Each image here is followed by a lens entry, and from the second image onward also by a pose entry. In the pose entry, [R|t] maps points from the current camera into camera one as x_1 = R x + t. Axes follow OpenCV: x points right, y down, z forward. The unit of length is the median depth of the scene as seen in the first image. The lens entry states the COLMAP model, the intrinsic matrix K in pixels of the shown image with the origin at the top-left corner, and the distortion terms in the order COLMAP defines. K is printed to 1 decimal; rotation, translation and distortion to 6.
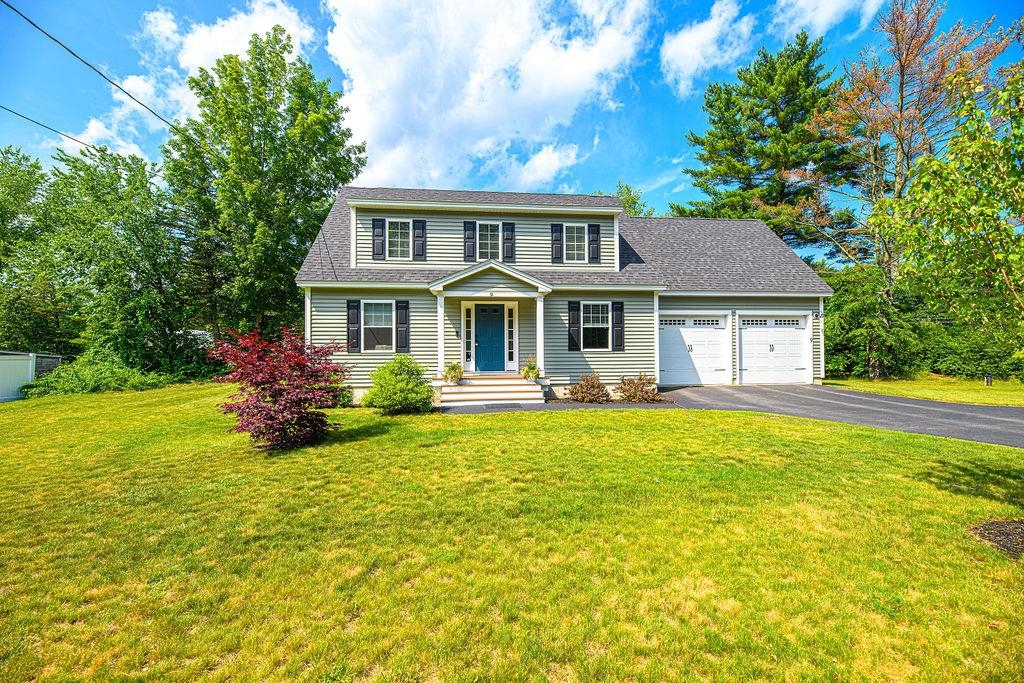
lens RADIAL K [[412.8, 0, 515.6], [0, 412.8, 343.4], [0, 0, 1]] dist [0.003776, -0.004225]
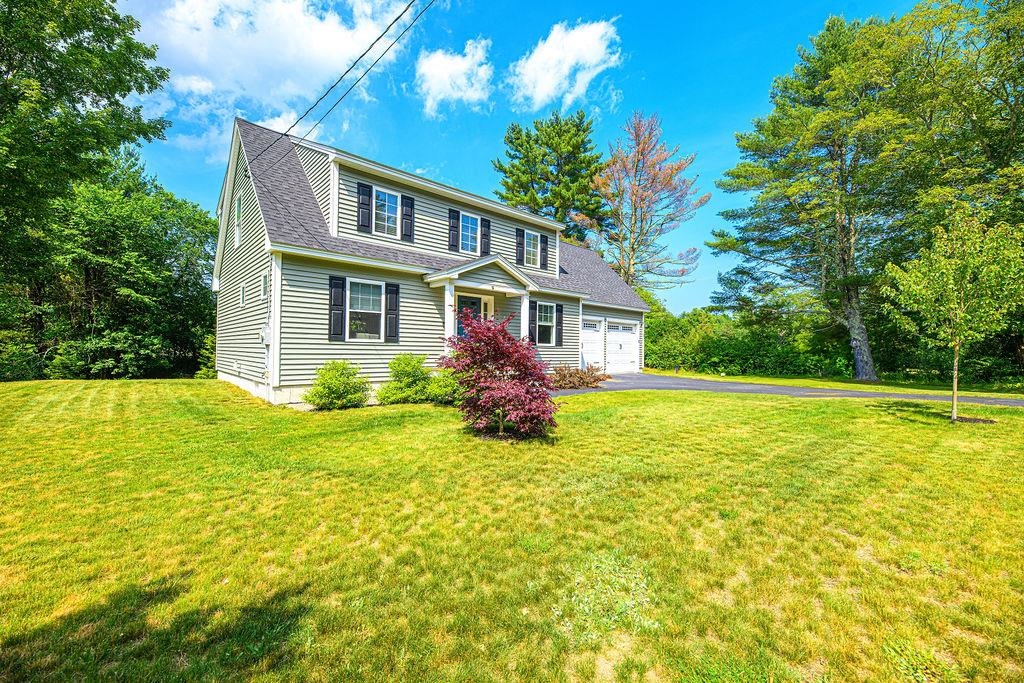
lens RADIAL K [[412.8, 0, 515.3], [0, 412.8, 342.7], [0, 0, 1]] dist [0.003776, -0.004225]
pose [[0.800604, 0.025201, 0.598664, -0.558354], [-0.023462, 0.999667, -0.010705, 0.024336], [-0.598735, -0.005475, 0.800929, 0.128674]]
